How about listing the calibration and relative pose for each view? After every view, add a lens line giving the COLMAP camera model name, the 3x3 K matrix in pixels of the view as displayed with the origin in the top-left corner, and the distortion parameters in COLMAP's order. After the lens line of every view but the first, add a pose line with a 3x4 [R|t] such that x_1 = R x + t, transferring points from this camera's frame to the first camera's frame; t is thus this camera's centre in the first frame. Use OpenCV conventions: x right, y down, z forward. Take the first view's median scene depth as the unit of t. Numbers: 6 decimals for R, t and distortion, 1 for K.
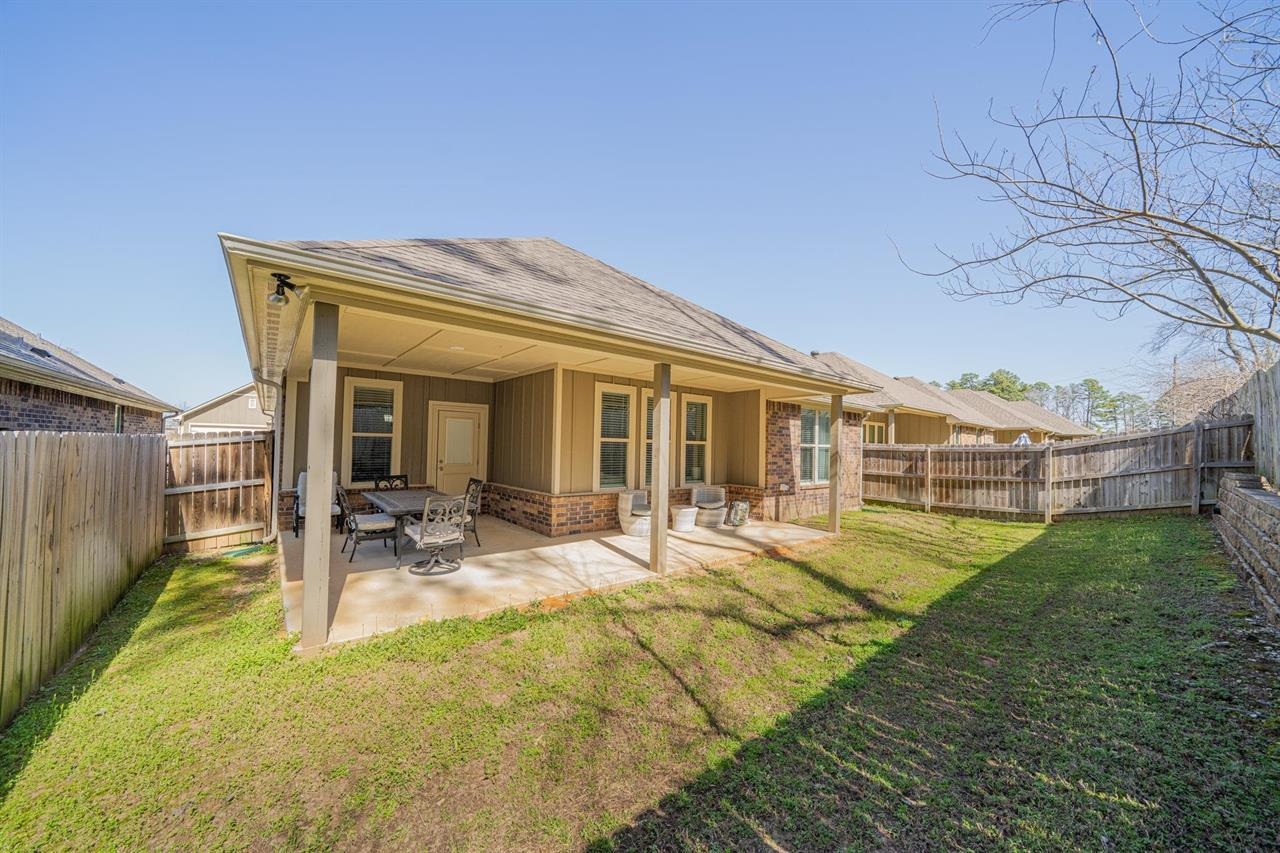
lens RADIAL K [[438.7, 0, 636.7], [0, 438.7, 433.2], [0, 0, 1]] dist [-0.016577, -0.000376]
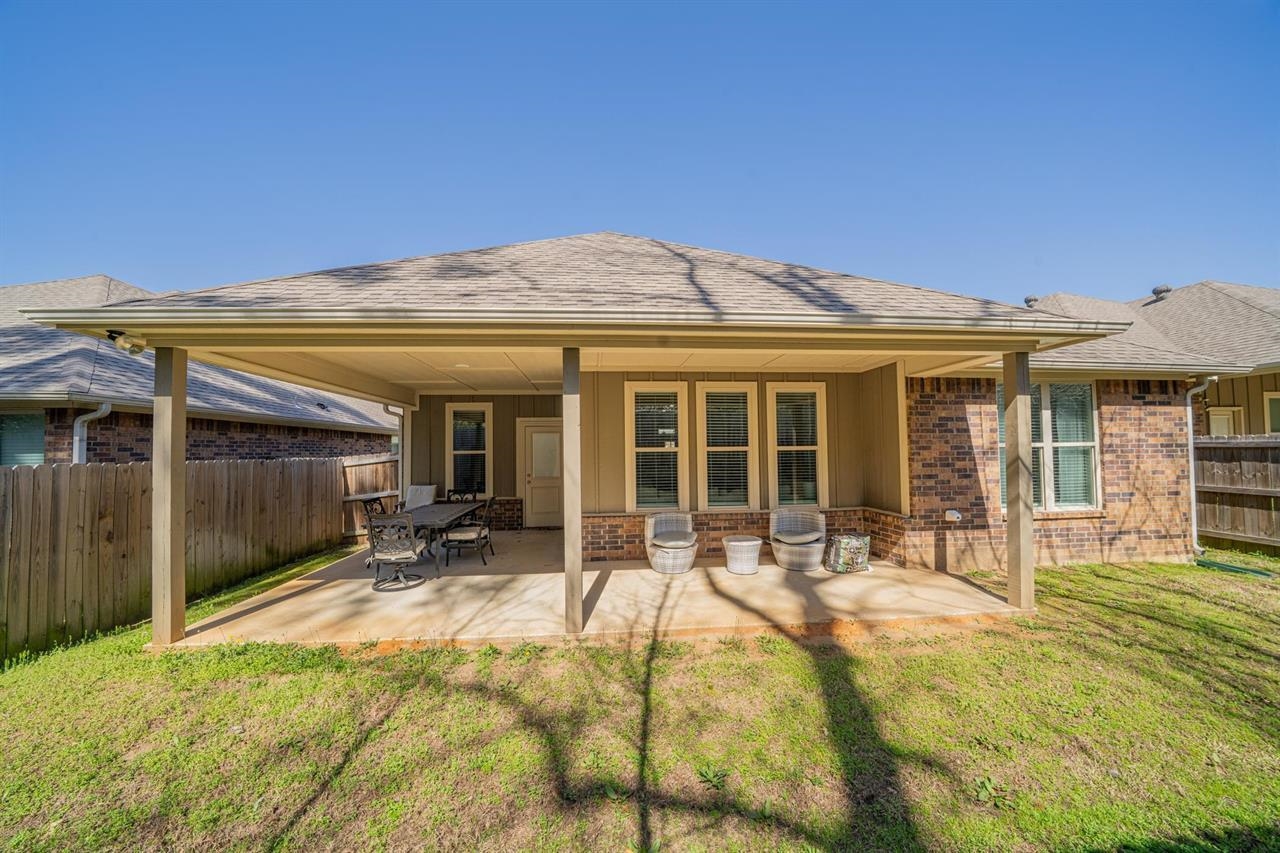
lens RADIAL K [[438.7, 0, 640.2], [0, 438.7, 429.5], [0, 0, 1]] dist [-0.016577, -0.000376]
pose [[0.829722, -0.058816, -0.555069, 0.356891], [0.044641, 0.998240, -0.039045, 0.008444], [0.556389, 0.007618, 0.830887, 0.285124]]
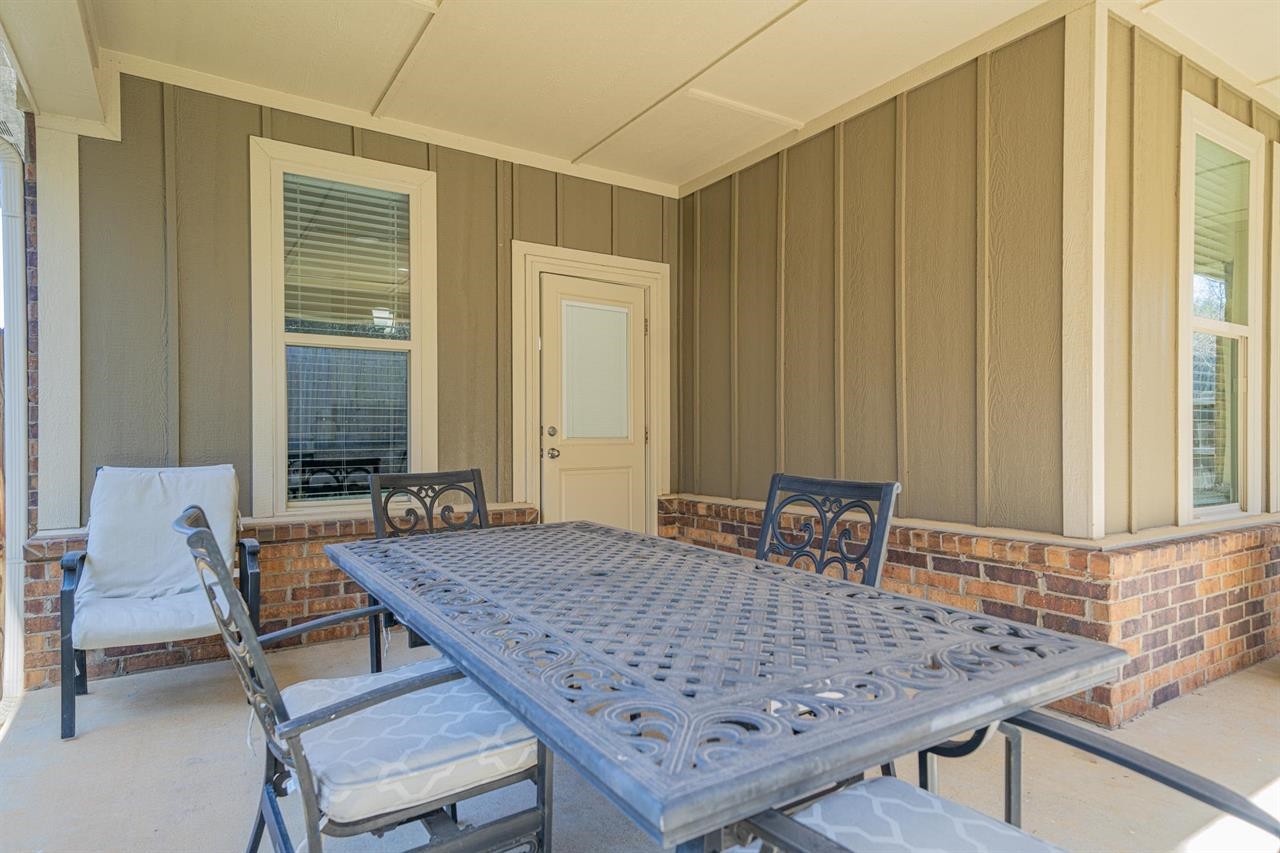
lens RADIAL K [[660.5, 0, 638.0], [0, 660.5, 436.5], [0, 0, 1]] dist [0.023612, 0.000787]
pose [[0.993648, -0.023474, -0.110053, -0.331648], [0.026757, 0.999237, 0.028454, 0.056653], [0.109301, -0.031218, 0.993518, 0.520563]]
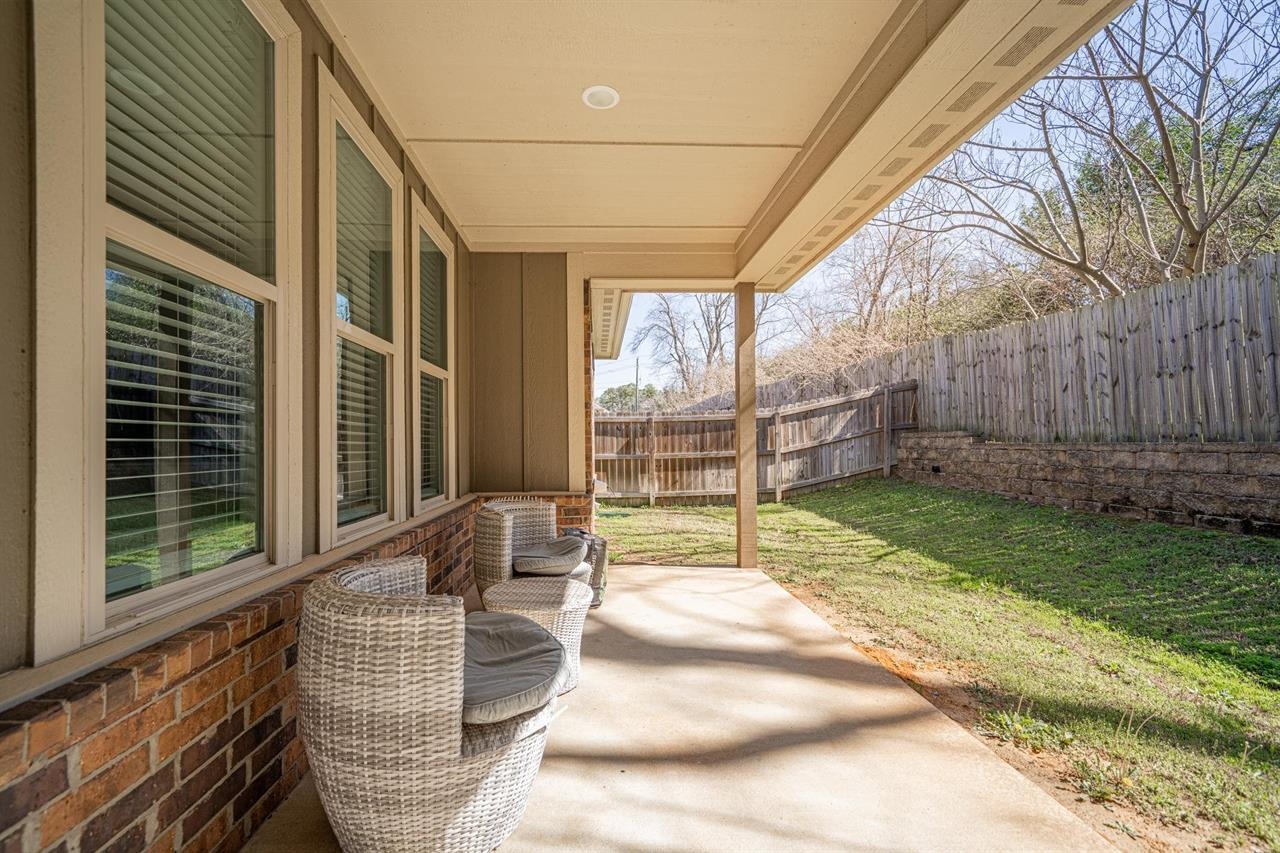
lens RADIAL K [[542.8, 0, 634.5], [0, 542.8, 426.7], [0, 0, 1]] dist [0.000334, 0.000018]
pose [[0.596746, -0.004664, 0.802417, -0.098833], [0.001012, 0.999987, 0.005060, 0.066880], [-0.802429, -0.002207, 0.596743, 0.723595]]
